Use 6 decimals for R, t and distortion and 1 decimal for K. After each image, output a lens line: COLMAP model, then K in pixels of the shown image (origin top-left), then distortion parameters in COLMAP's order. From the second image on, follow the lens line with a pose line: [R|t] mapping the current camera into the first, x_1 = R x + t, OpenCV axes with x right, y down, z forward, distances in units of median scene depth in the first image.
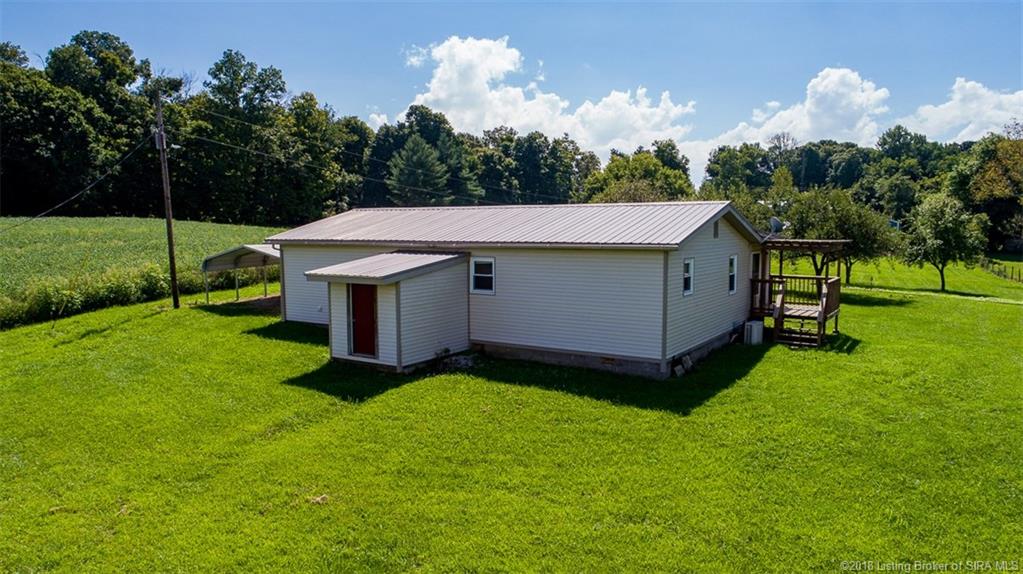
lens RADIAL K [[677.8, 0, 511.7], [0, 677.8, 301.1], [0, 0, 1]] dist [-0.015847, 0.006414]
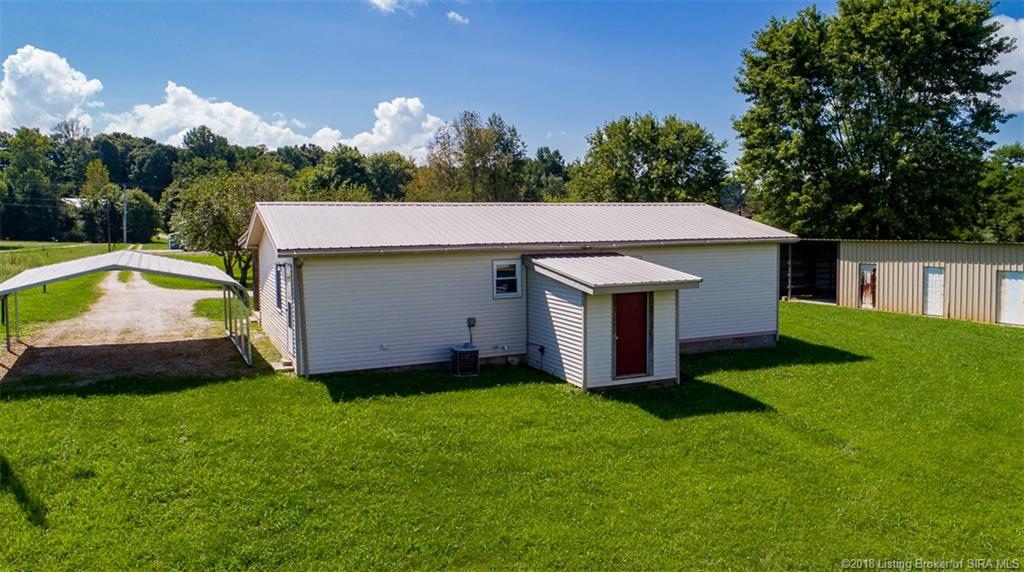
lens RADIAL K [[722.9, 0, 512.0], [0, 722.9, 286.0], [0, 0, 1]] dist [-0.019824, 0.006813]
pose [[0.551057, -0.077075, 0.830900, -0.098882], [0.100846, 0.994578, 0.025376, -0.006693], [-0.828351, 0.069809, 0.555842, 0.057533]]
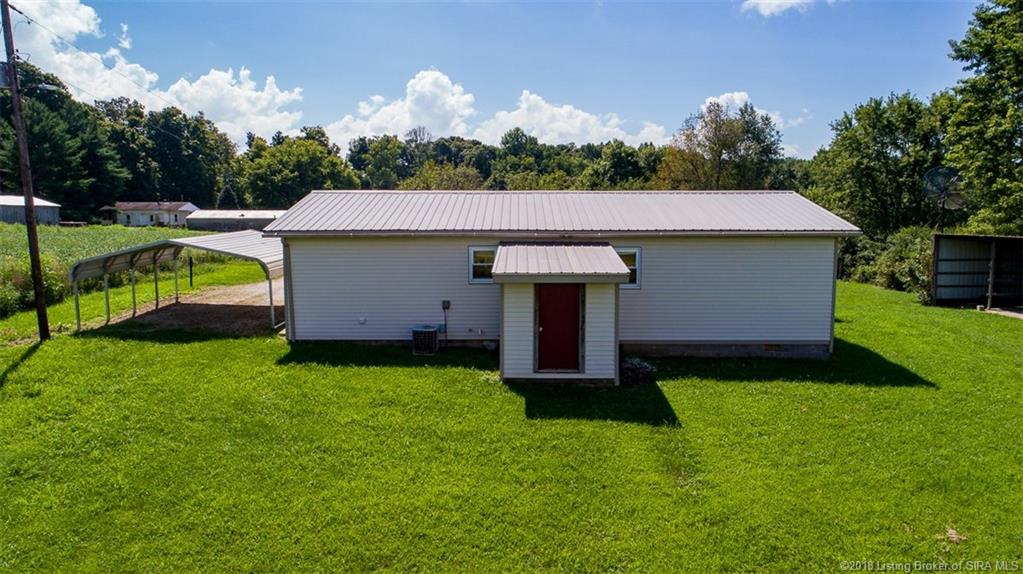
lens RADIAL K [[677.8, 0, 511.7], [0, 677.8, 301.1], [0, 0, 1]] dist [-0.015847, 0.006414]
pose [[0.851639, -0.063455, 0.520274, -0.064585], [0.055540, 0.997981, 0.030804, -0.003009], [-0.521178, 0.002662, 0.853444, 0.031422]]
